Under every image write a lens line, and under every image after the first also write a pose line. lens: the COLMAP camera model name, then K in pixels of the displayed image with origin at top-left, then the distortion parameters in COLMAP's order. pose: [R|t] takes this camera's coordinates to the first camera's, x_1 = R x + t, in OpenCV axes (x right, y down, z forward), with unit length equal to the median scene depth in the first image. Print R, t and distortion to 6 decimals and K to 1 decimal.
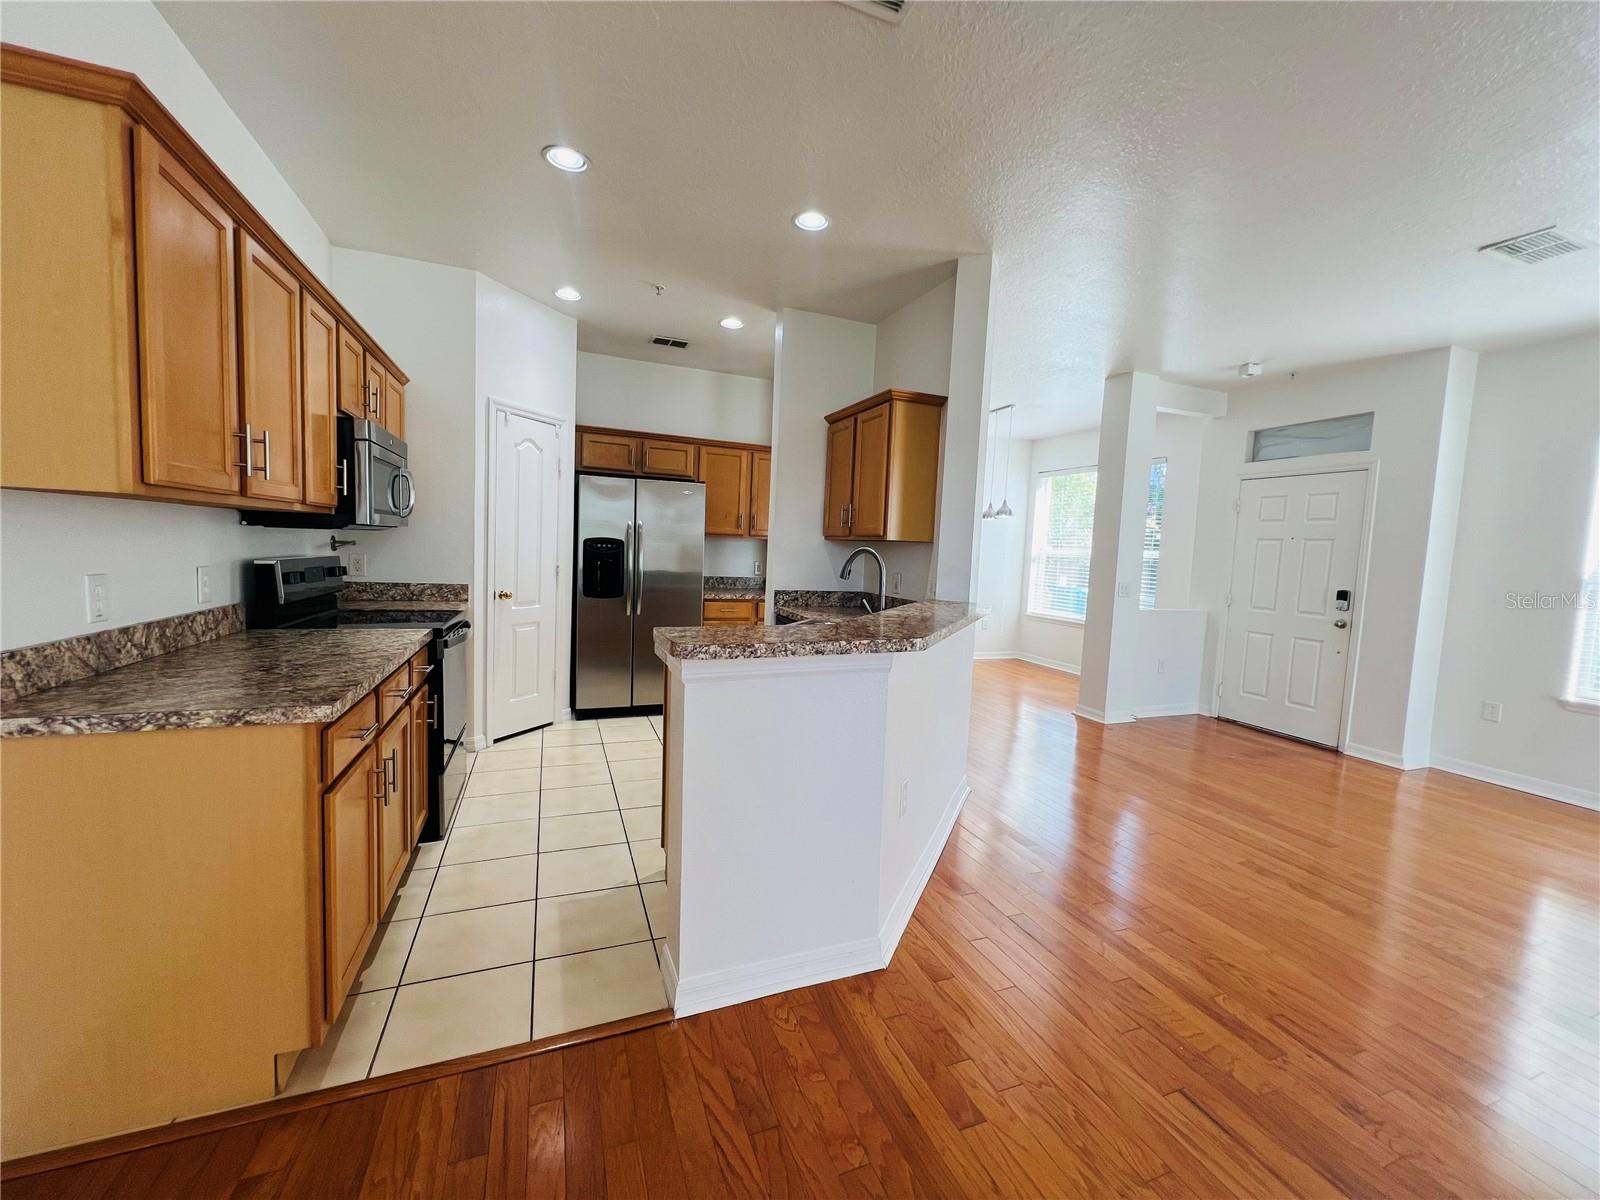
lens RADIAL K [[641.3, 0, 804.9], [0, 641.3, 599.5], [0, 0, 1]] dist [-0.003599, 0.001254]
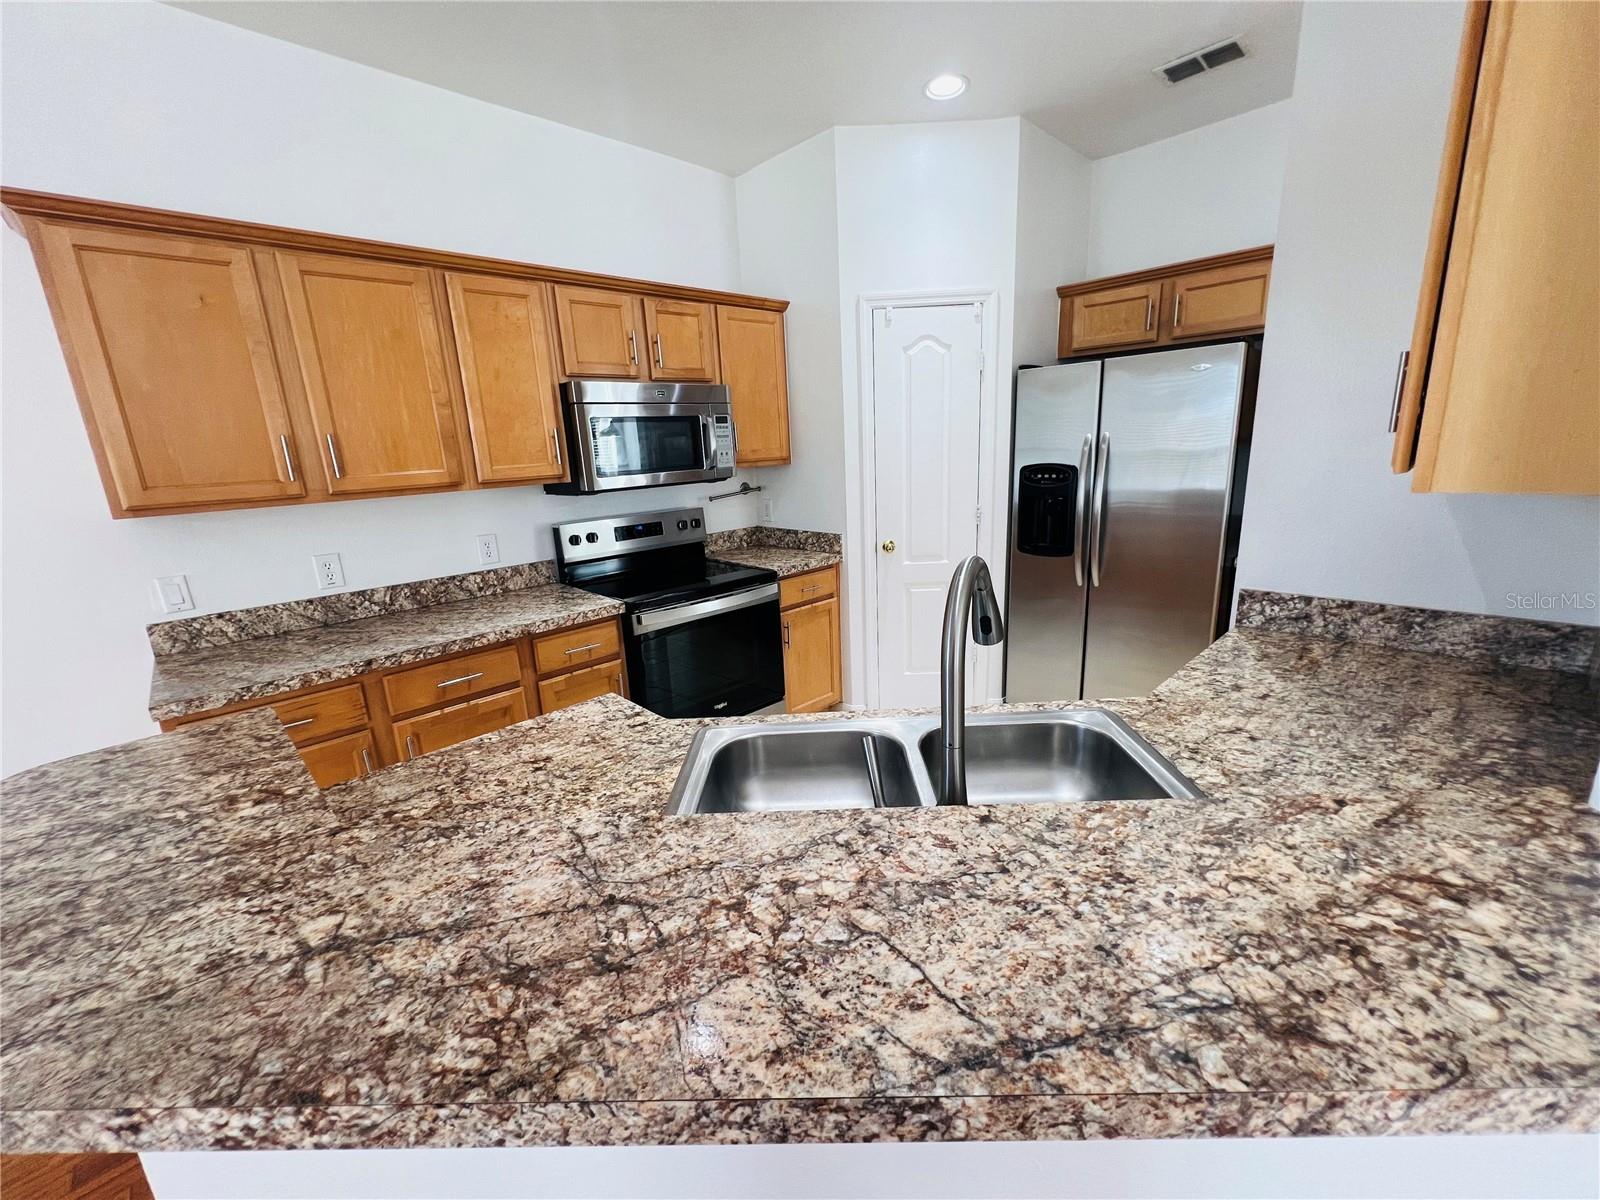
lens RADIAL K [[641.3, 0, 800.8], [0, 641.3, 598.4], [0, 0, 1]] dist [-0.003599, 0.001254]
pose [[0.377116, 0.162206, -0.911851, 0.205156], [-0.010455, 0.985227, 0.170935, -0.069131], [0.926107, -0.054929, 0.373240, 0.508708]]
